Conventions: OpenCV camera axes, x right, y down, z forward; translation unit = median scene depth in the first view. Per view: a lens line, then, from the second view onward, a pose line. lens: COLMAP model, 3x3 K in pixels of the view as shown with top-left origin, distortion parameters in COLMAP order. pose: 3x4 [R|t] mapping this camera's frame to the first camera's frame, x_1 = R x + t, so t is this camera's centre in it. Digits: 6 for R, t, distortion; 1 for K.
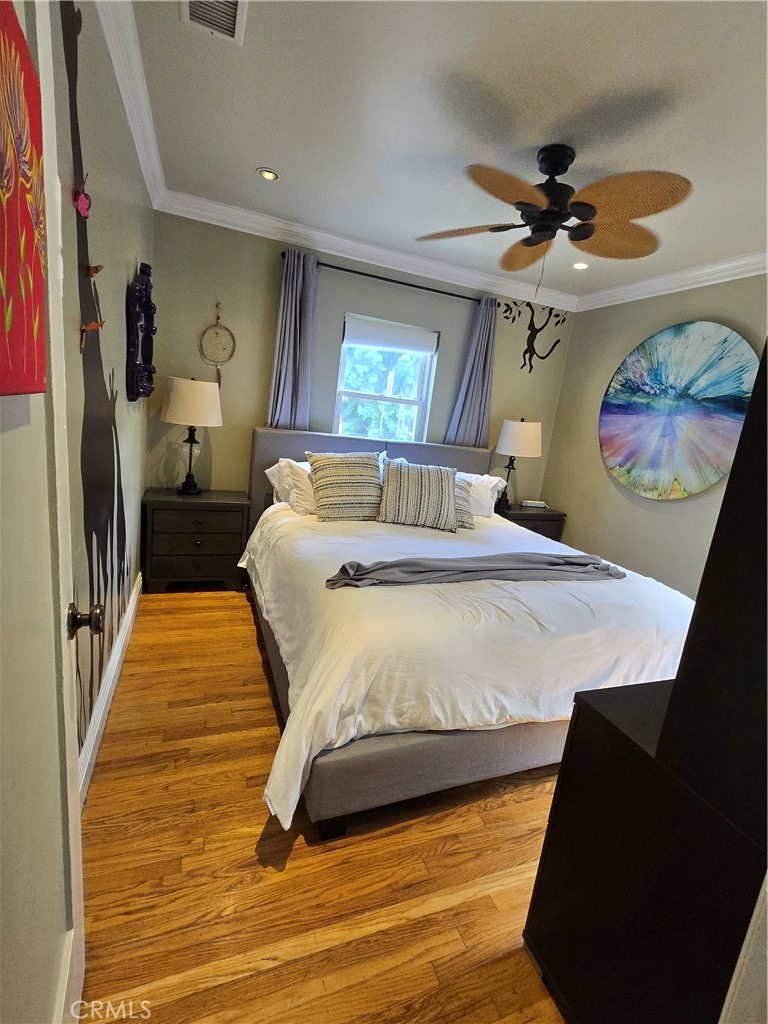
lens RADIAL K [[468.4, 0, 388.1], [0, 468.4, 511.9], [0, 0, 1]] dist [0.002143, -0.000332]
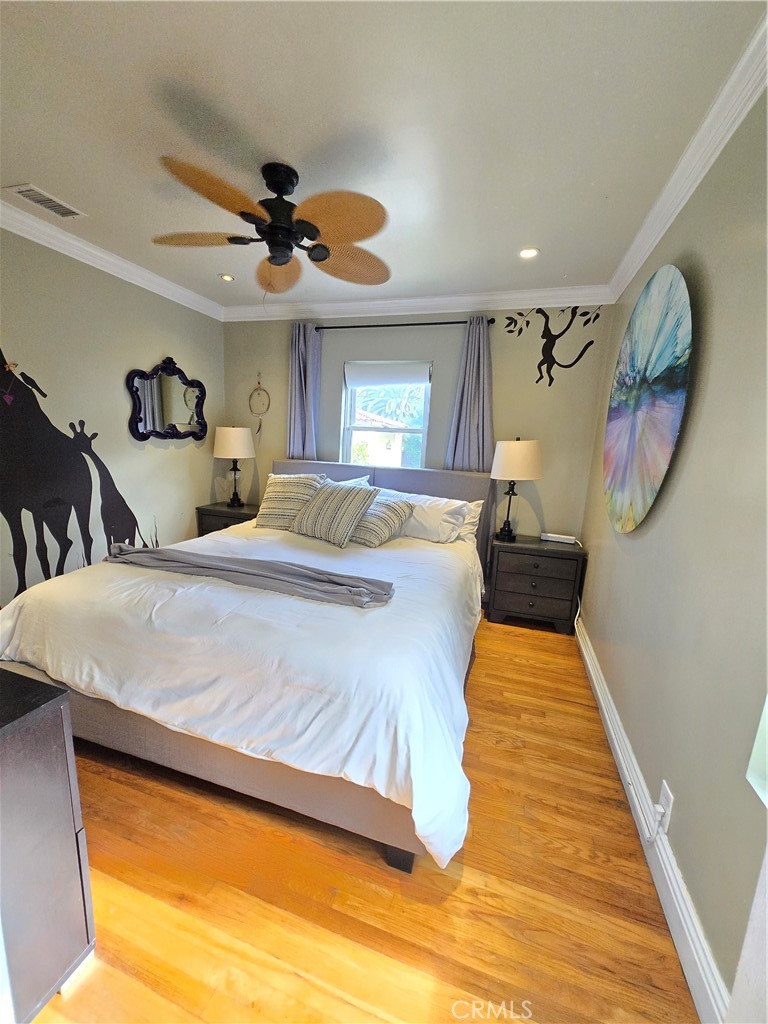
lens RADIAL K [[400.6, 0, 384.7], [0, 400.6, 512.9], [0, 0, 1]] dist [0.001819, 0.000034]
pose [[0.778923, 0.034640, -0.626162, 0.635082], [-0.090437, 0.994241, -0.057497, 0.009248], [0.620564, 0.101414, 0.777570, 0.301892]]
